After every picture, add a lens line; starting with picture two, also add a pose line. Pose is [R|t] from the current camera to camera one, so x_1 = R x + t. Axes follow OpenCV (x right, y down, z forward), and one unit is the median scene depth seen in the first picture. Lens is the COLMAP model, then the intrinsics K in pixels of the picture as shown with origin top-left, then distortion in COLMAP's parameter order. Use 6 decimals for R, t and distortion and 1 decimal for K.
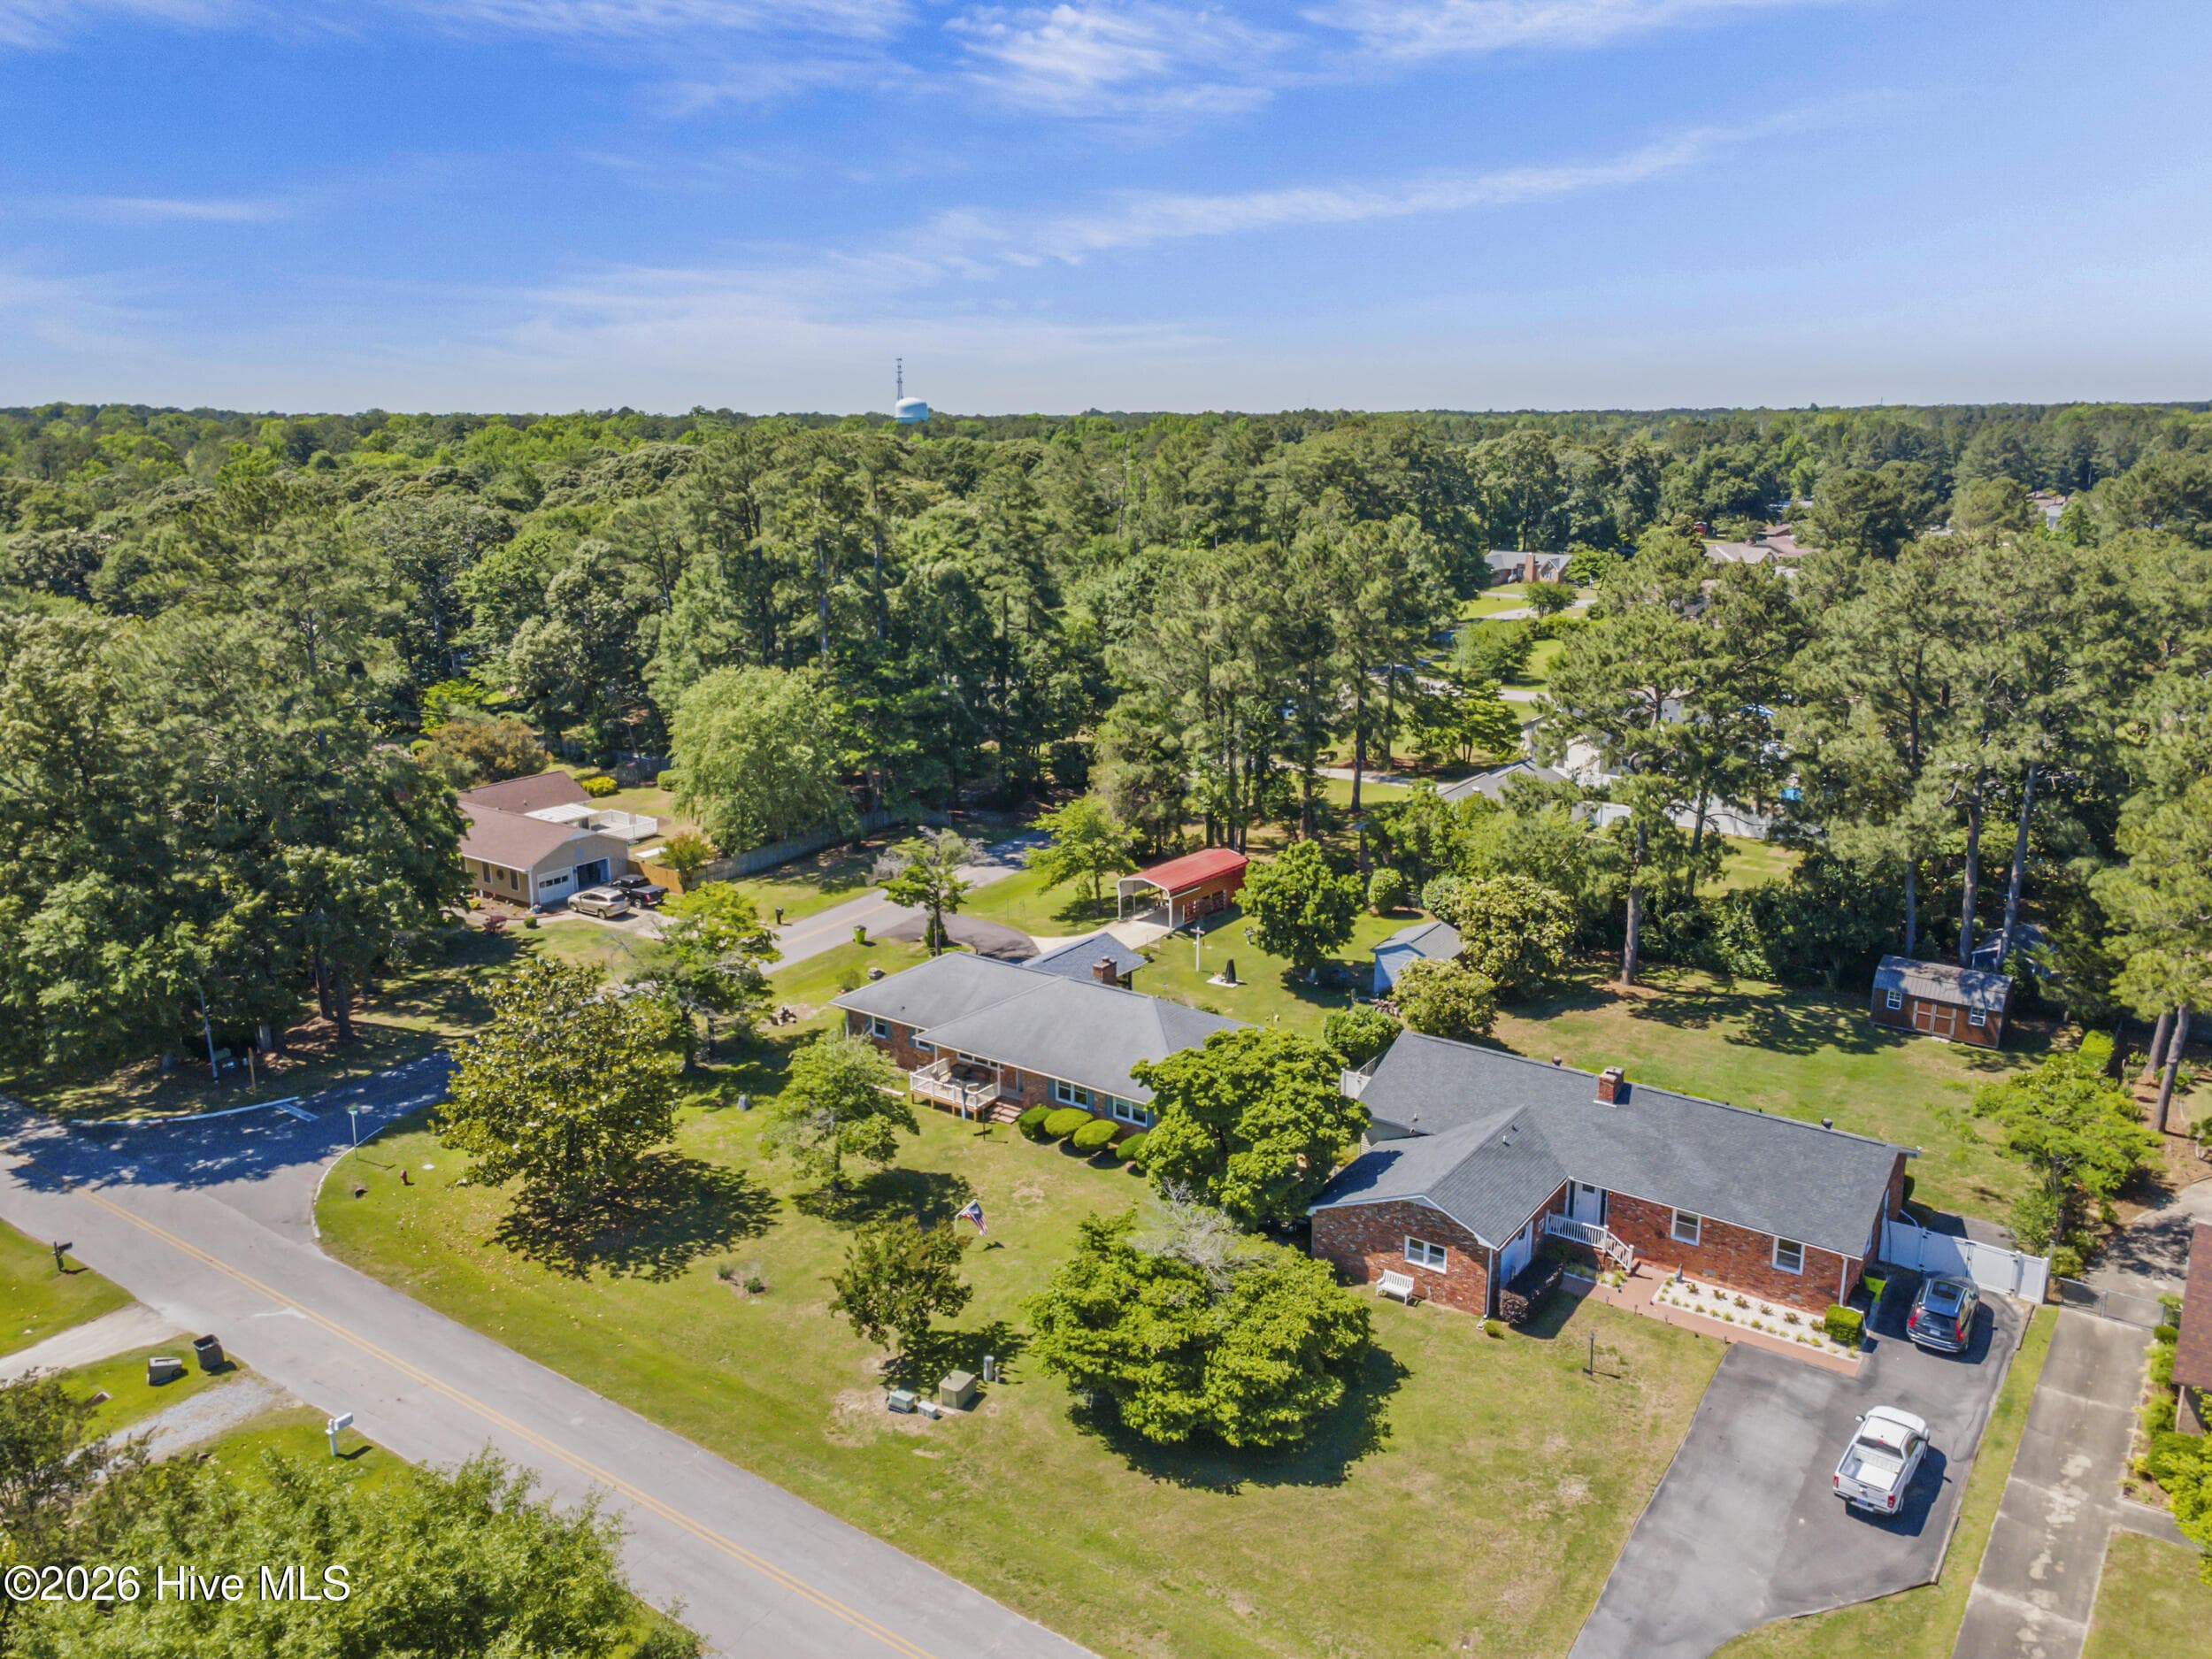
lens RADIAL K [[1631.6, 0, 1110.1], [0, 1631.6, 799.7], [0, 0, 1]] dist [0.046257, -0.001719]
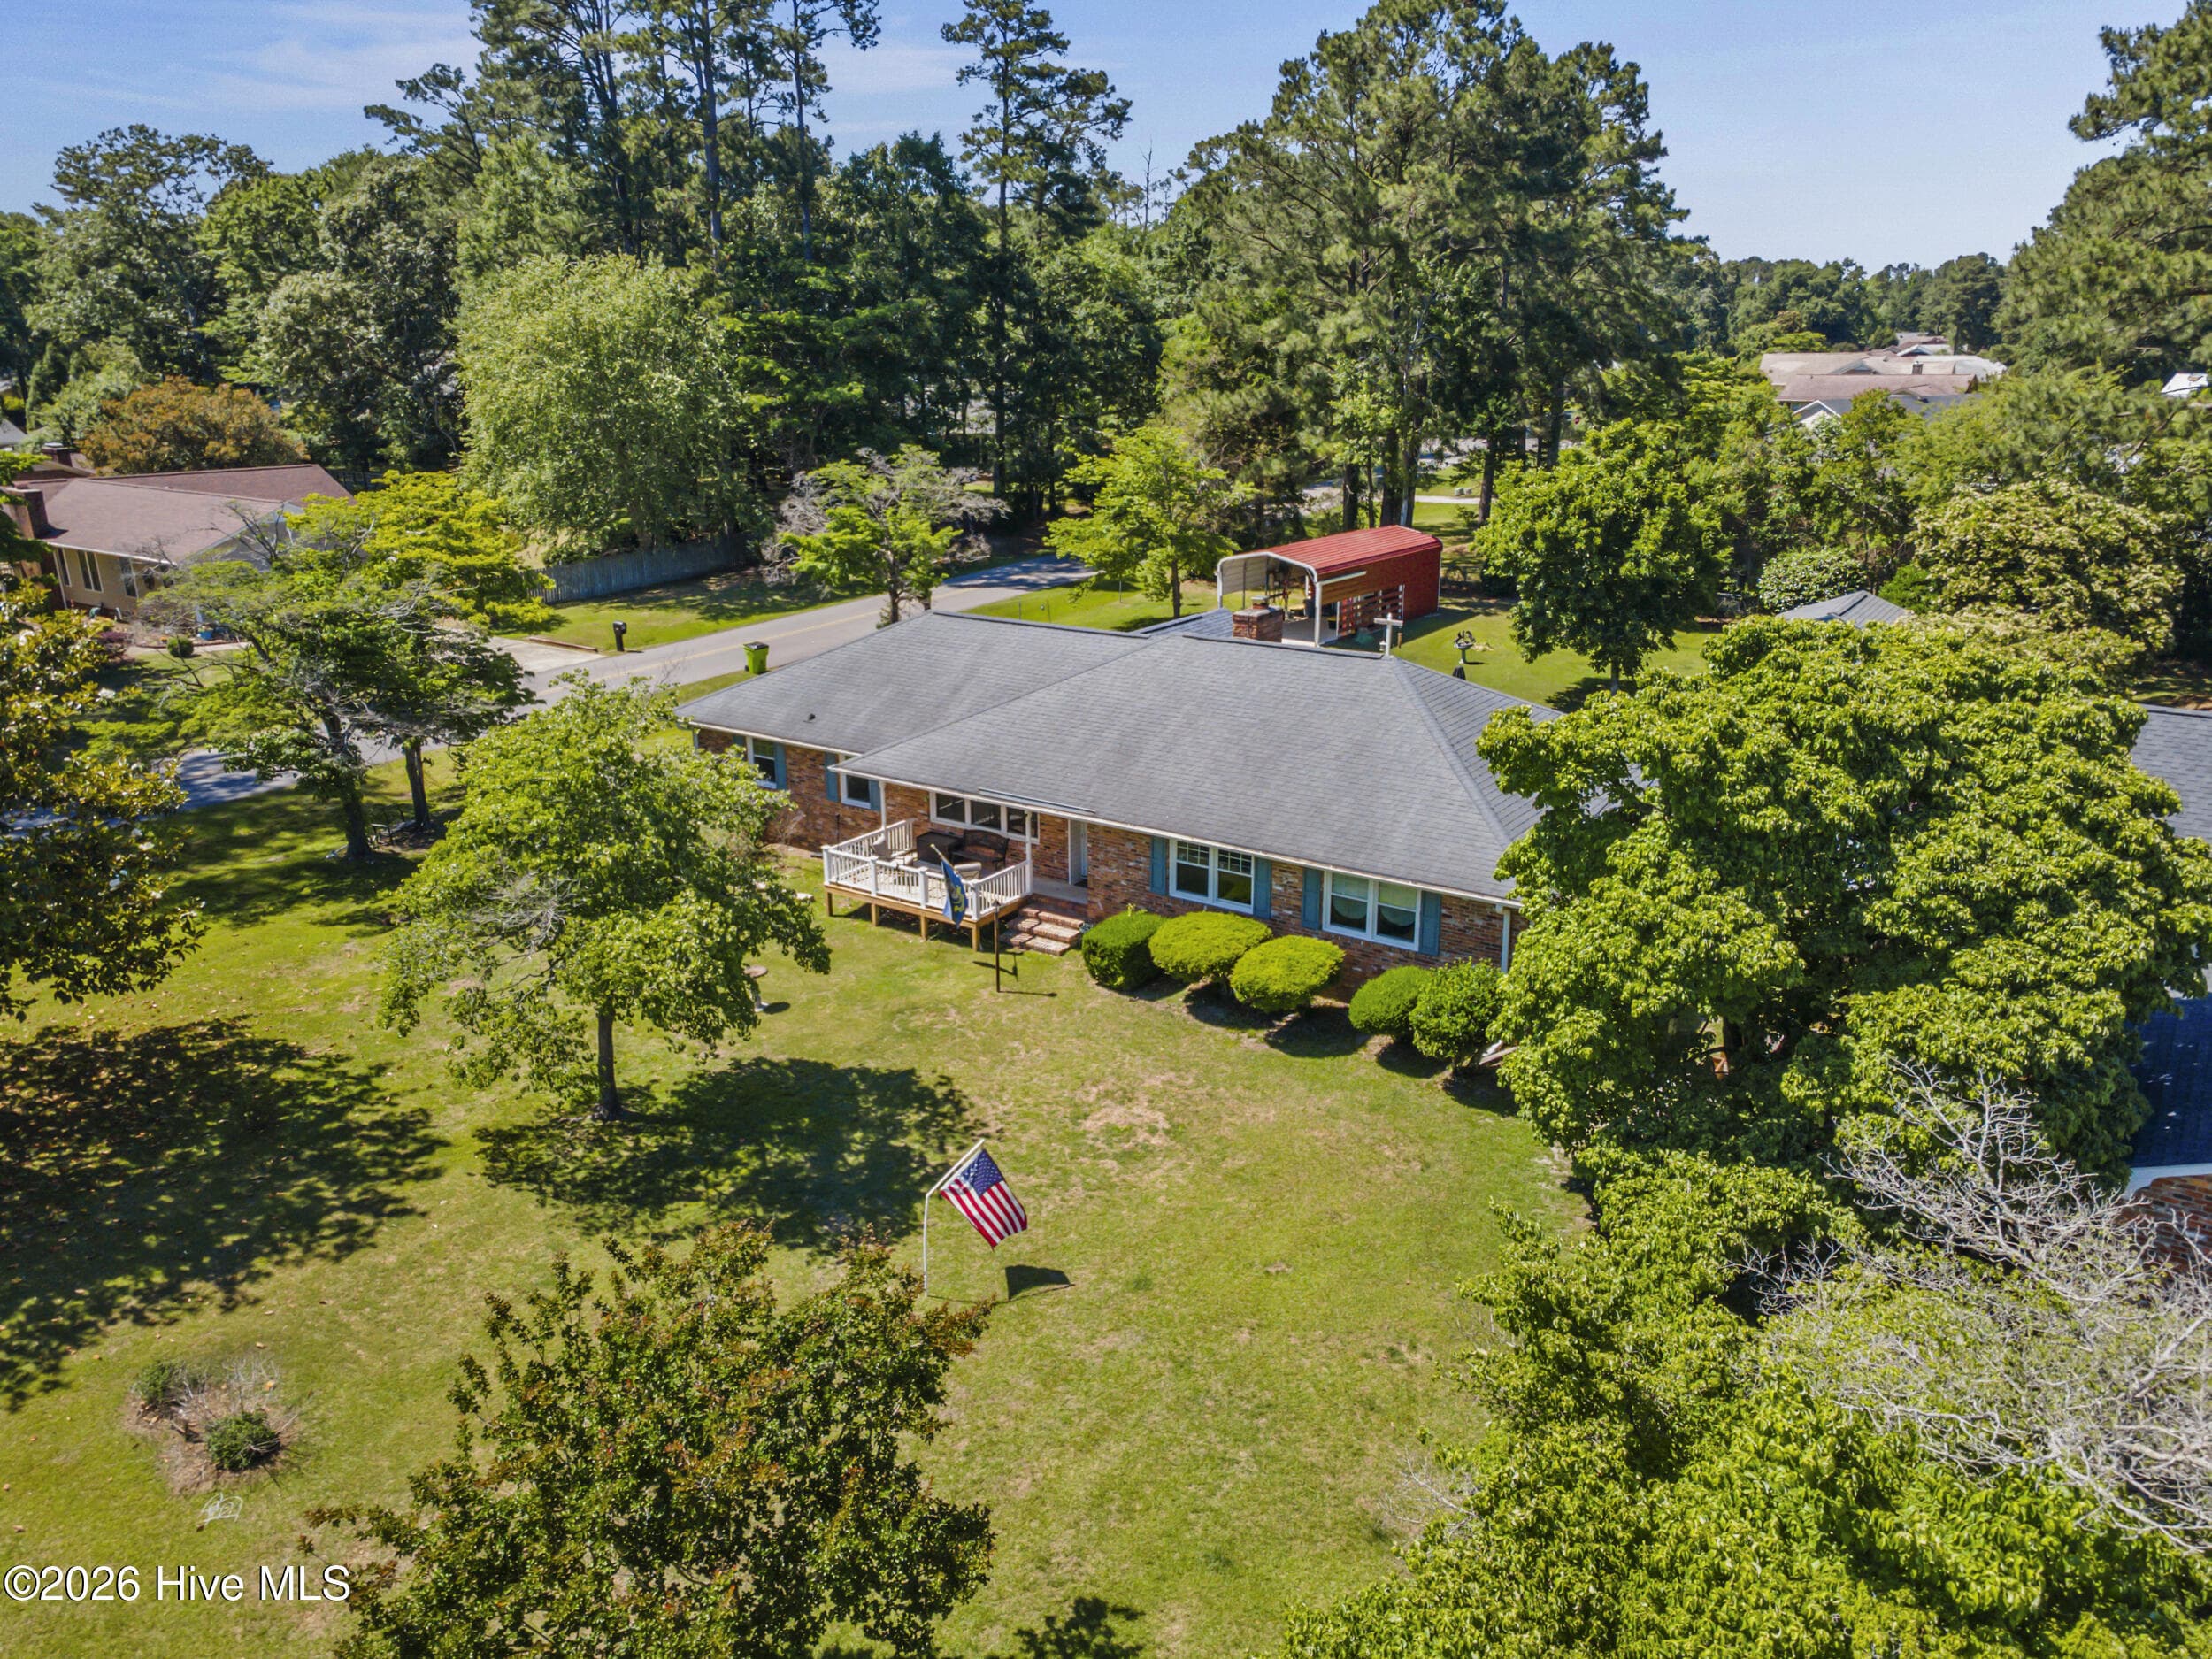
lens RADIAL K [[1629.2, 0, 1106.0], [0, 1629.2, 829.5], [0, 0, 1]] dist [0.007700, 0.054249]
pose [[0.999946, -0.005306, 0.008884, -0.053892], [0.004674, 0.997555, 0.069734, 0.140642], [-0.009232, -0.069689, 0.997526, 0.600616]]
